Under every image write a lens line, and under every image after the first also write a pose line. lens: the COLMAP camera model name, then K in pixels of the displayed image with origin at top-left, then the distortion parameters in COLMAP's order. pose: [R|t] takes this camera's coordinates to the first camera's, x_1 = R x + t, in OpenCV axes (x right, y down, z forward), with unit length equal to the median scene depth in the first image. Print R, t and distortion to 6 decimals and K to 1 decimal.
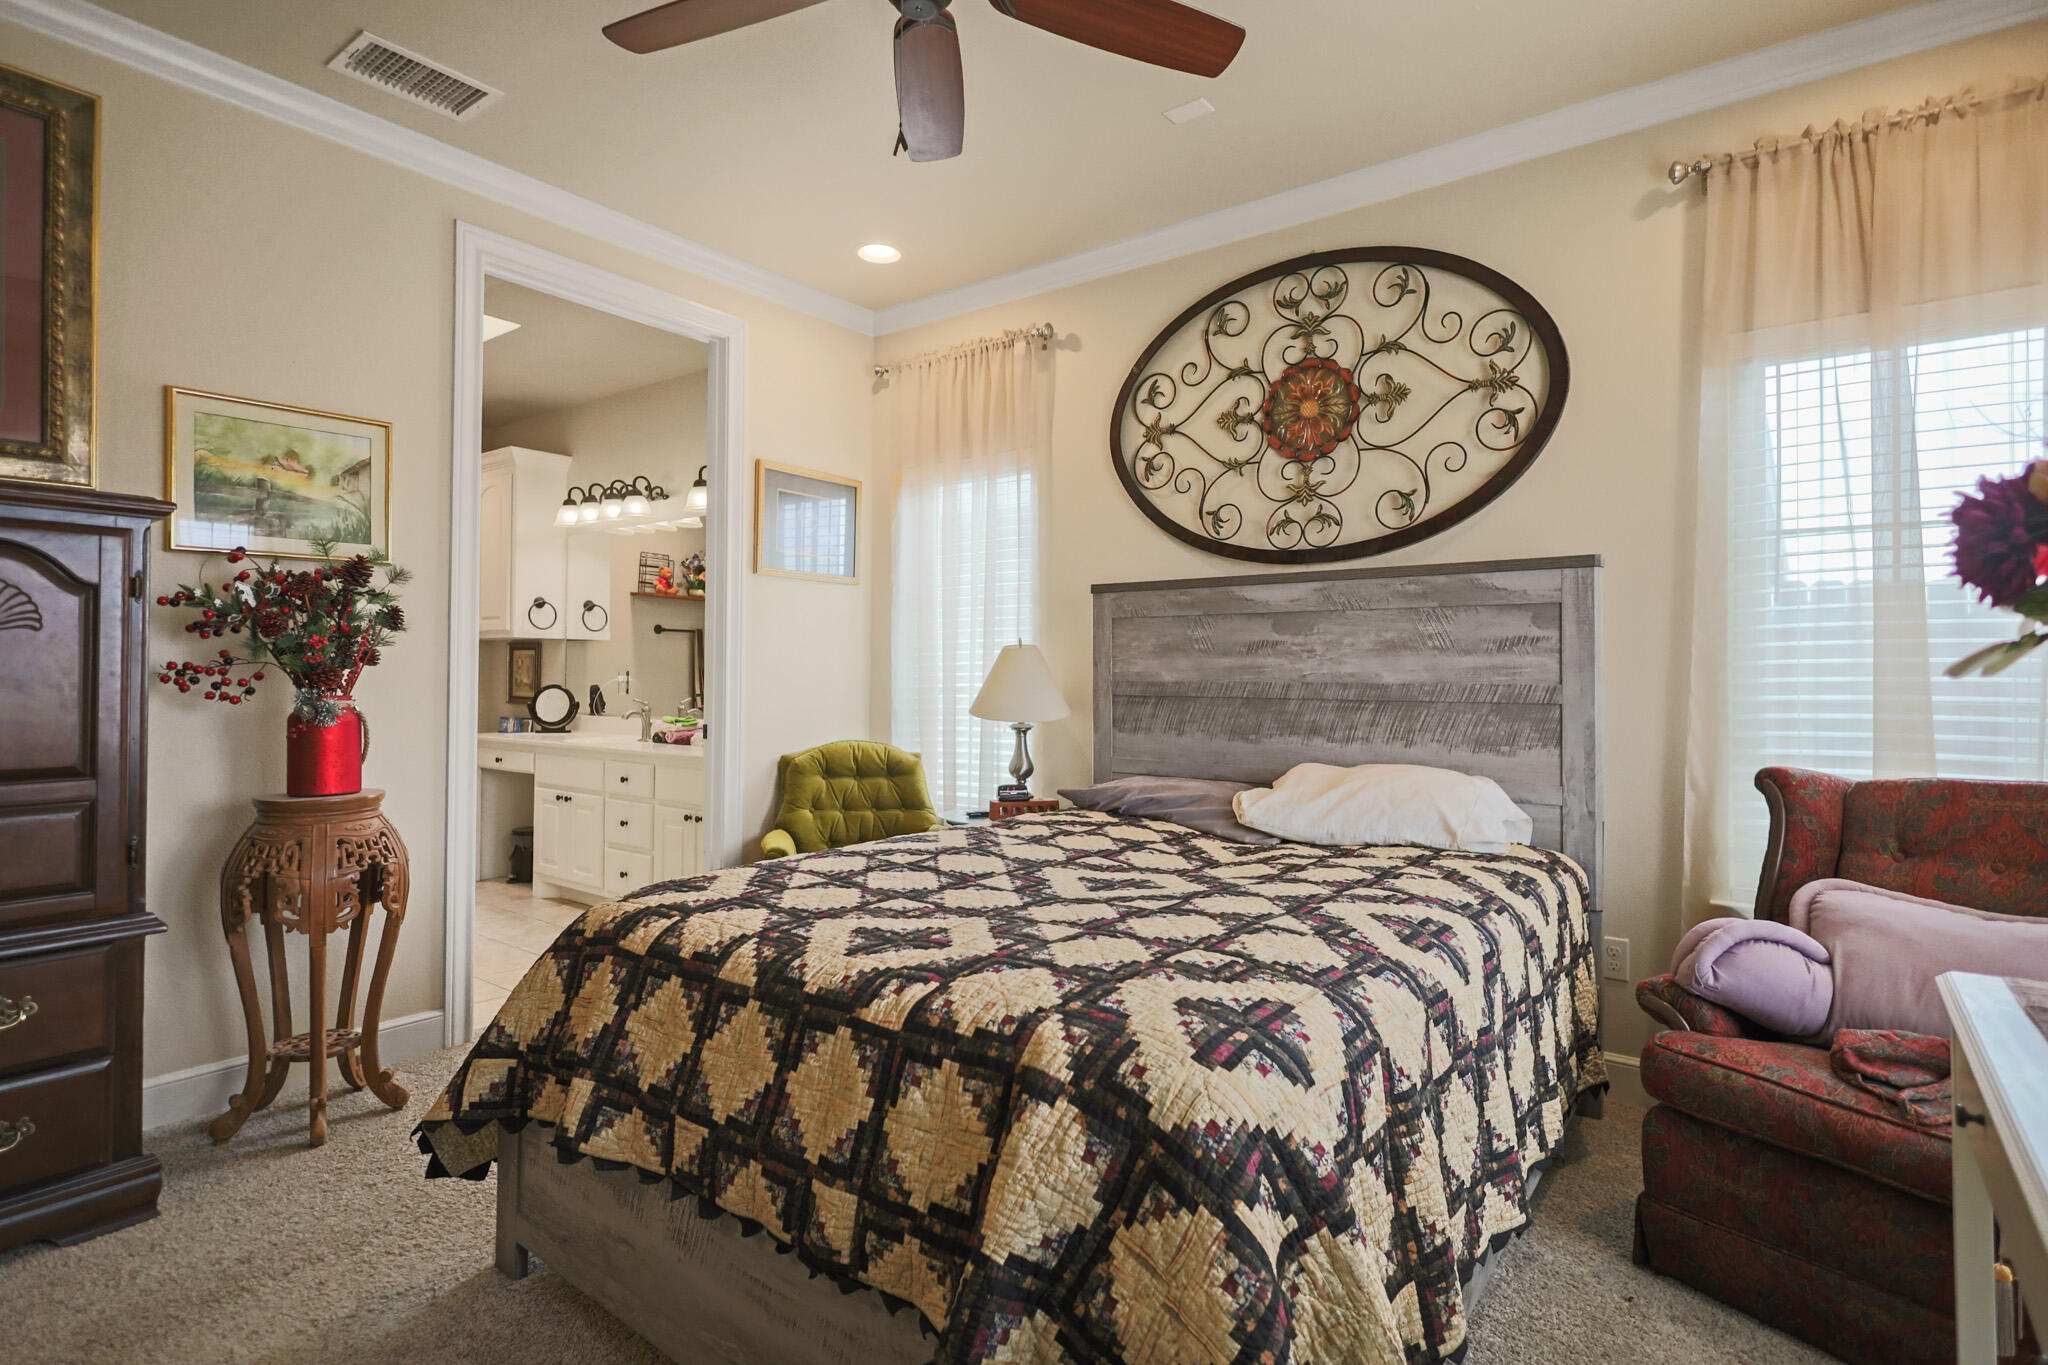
lens RADIAL K [[1020.0, 0, 1009.7], [0, 1020.0, 669.0], [0, 0, 1]] dist [0.000498, 0.000390]
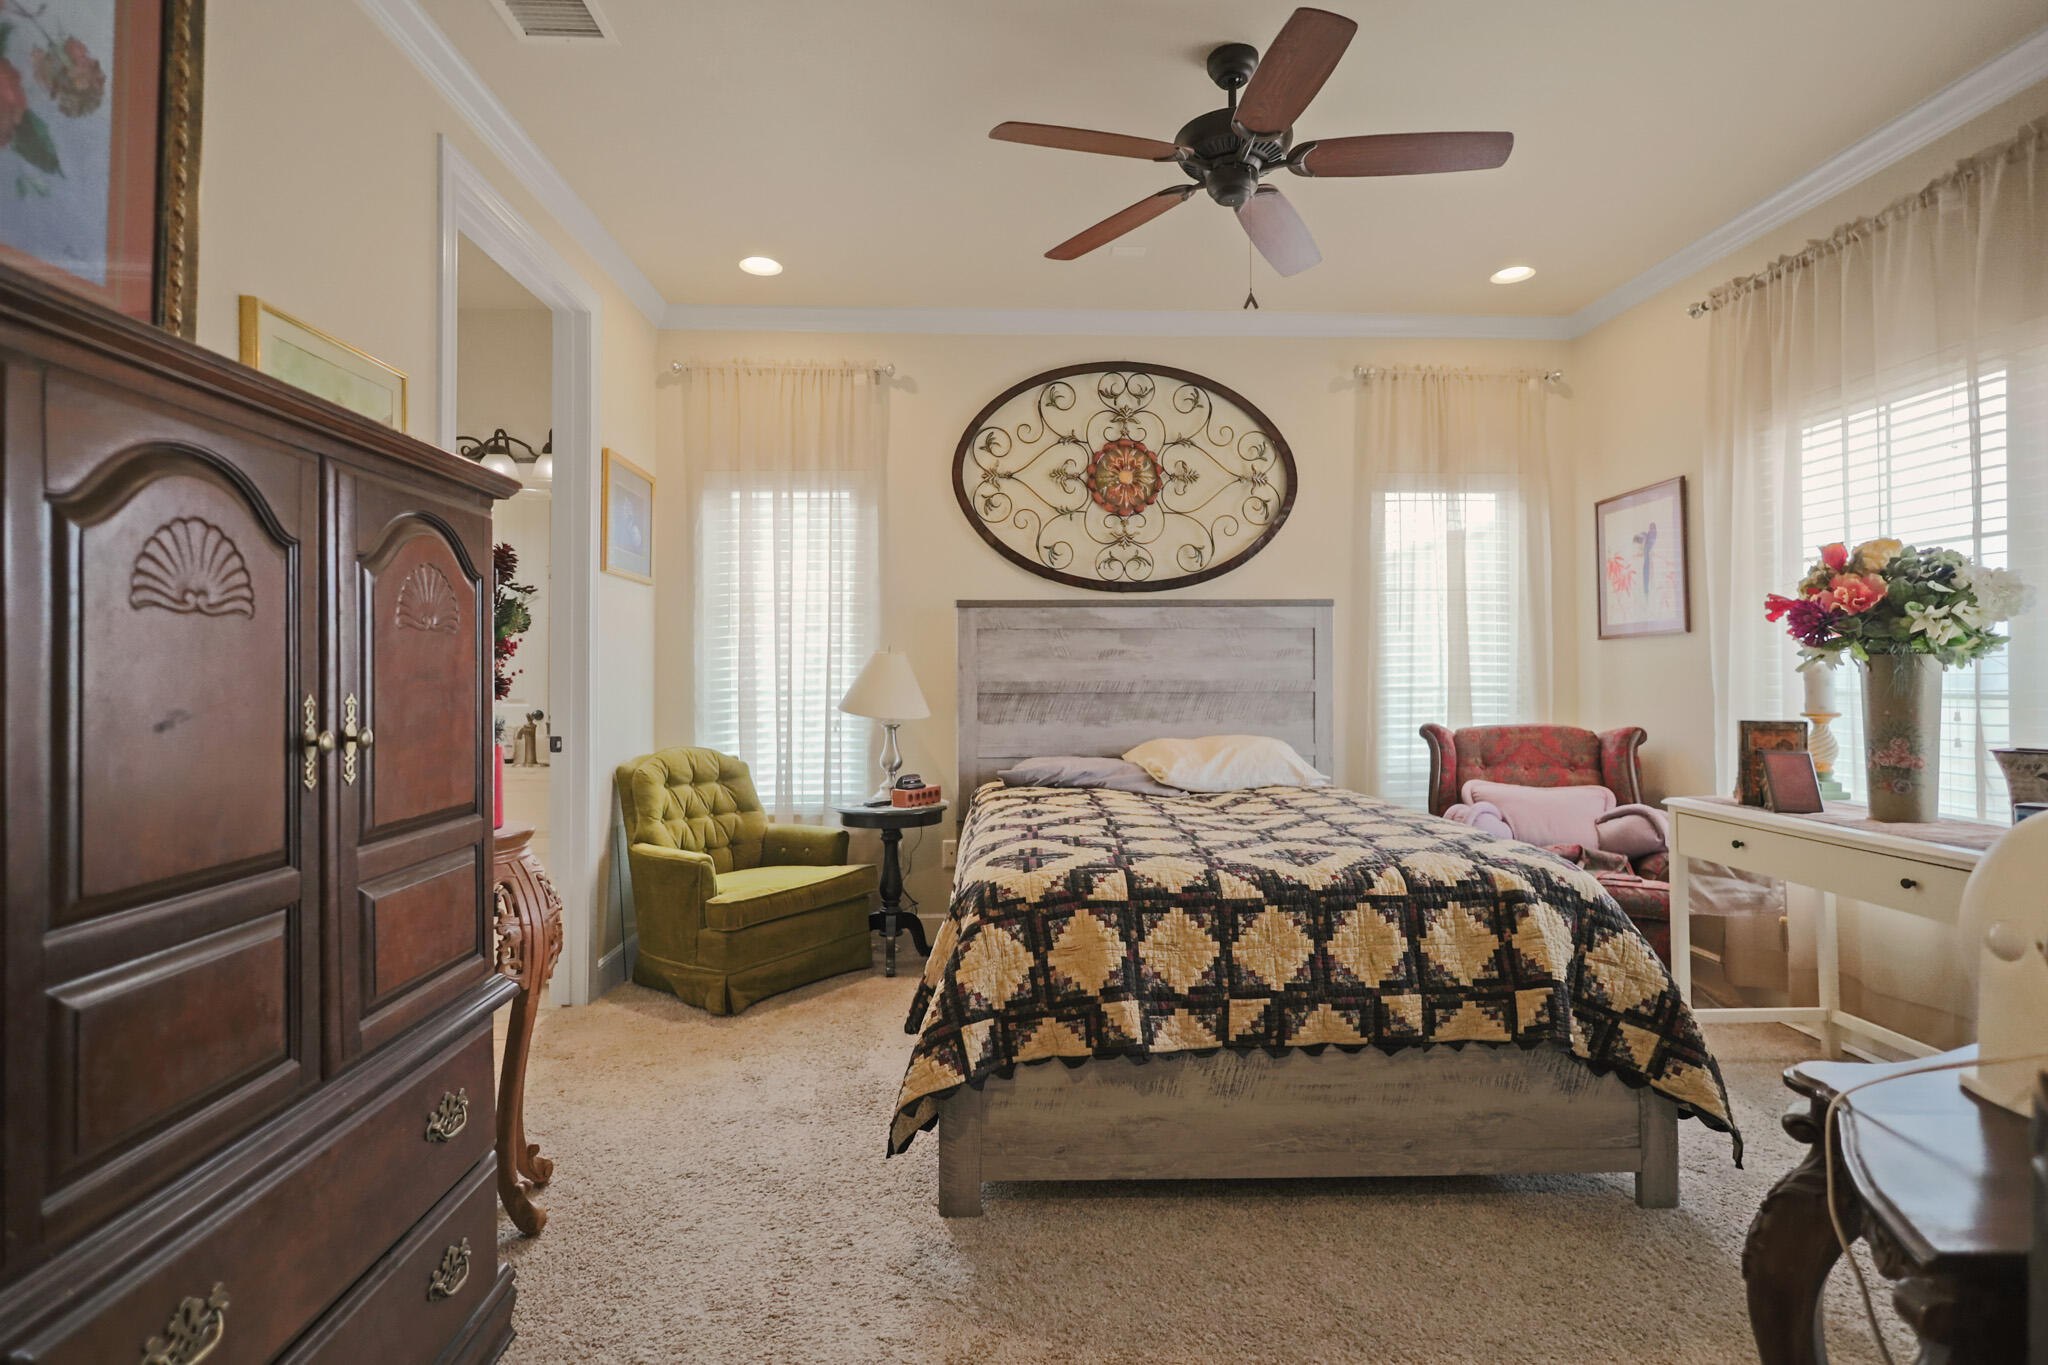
lens RADIAL K [[1020.0, 0, 1012.1], [0, 1020.0, 672.1], [0, 0, 1]] dist [0.000498, 0.000390]
pose [[0.768163, -0.007067, 0.640215, -0.704903], [0.006329, 0.999974, 0.003444, -0.003855], [-0.640223, 0.001406, 0.768188, 0.067411]]
